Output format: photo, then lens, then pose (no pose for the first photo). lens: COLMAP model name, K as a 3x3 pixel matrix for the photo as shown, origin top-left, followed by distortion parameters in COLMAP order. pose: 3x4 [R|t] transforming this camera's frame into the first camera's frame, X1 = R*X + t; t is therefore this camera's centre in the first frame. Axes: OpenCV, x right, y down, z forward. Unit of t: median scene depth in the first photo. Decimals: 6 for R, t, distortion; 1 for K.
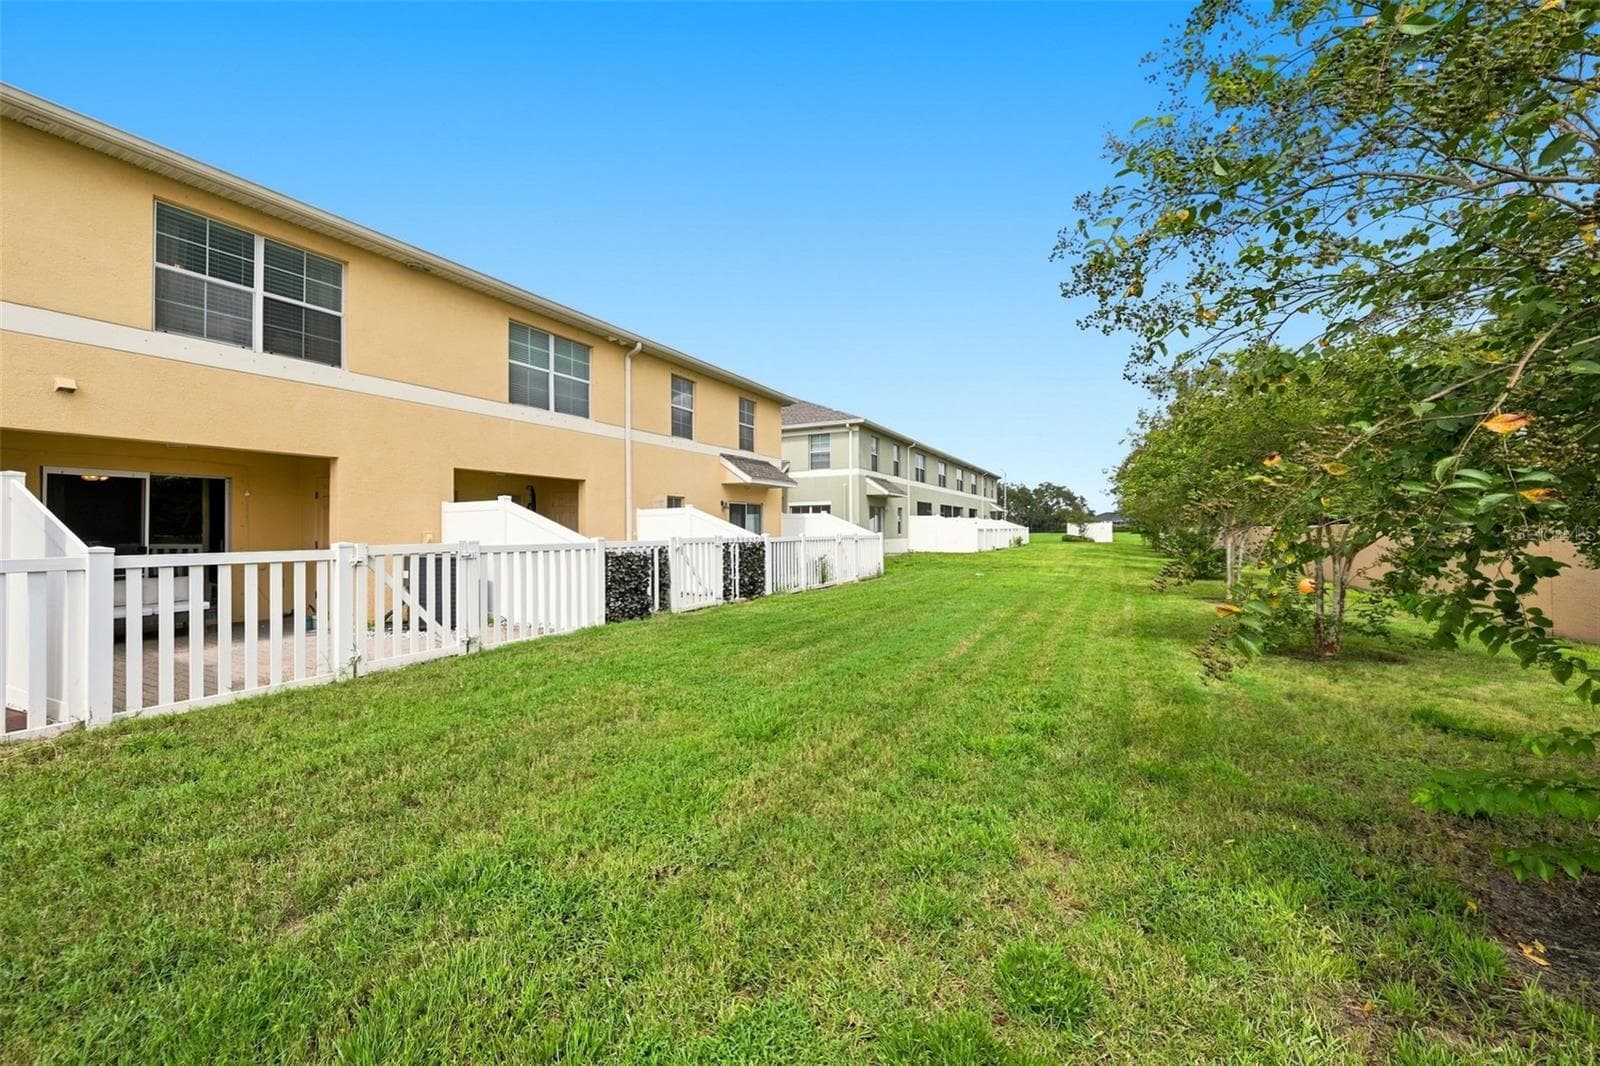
lens RADIAL K [[672.1, 0, 800.0], [0, 672.1, 533.0], [0, 0, 1]] dist [0.000188, -0.000164]
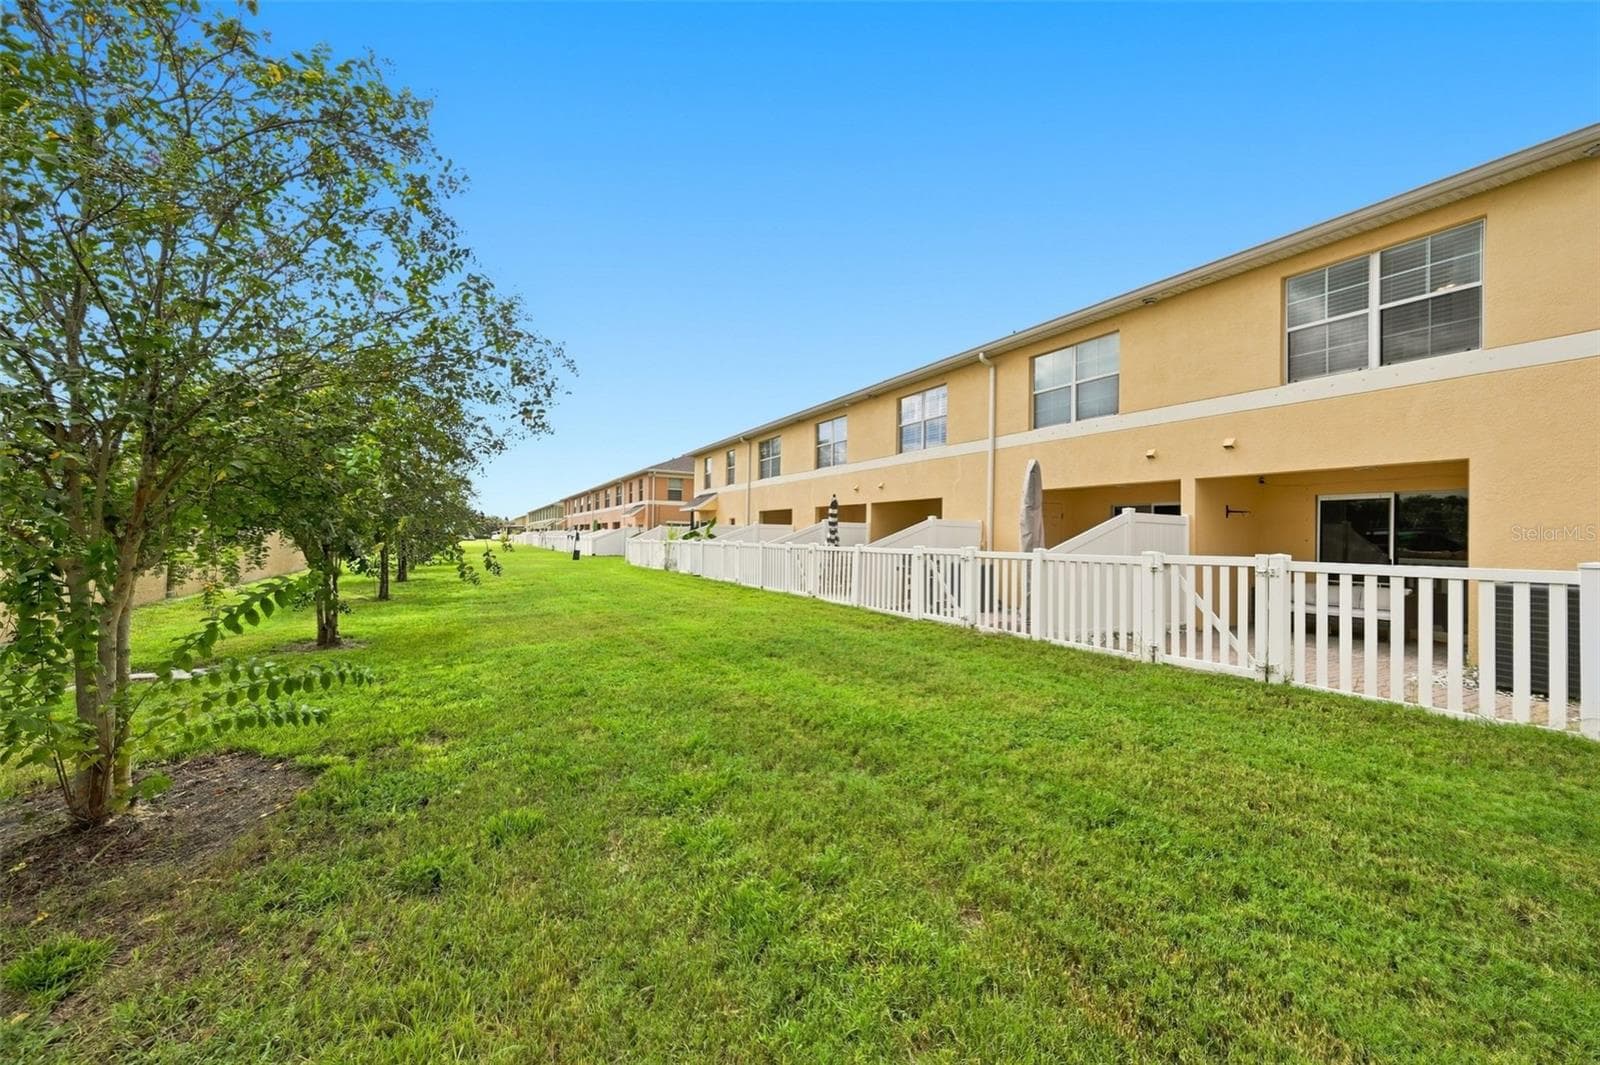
lens RADIAL K [[672.1, 0, 800.0], [0, 672.1, 532.5], [0, 0, 1]] dist [0.000188, -0.000164]
pose [[-0.596630, -0.013979, -0.802395, 0.523684], [-0.014439, 0.999873, -0.006684, -0.002385], [0.802387, 0.007598, -0.596756, 0.926432]]
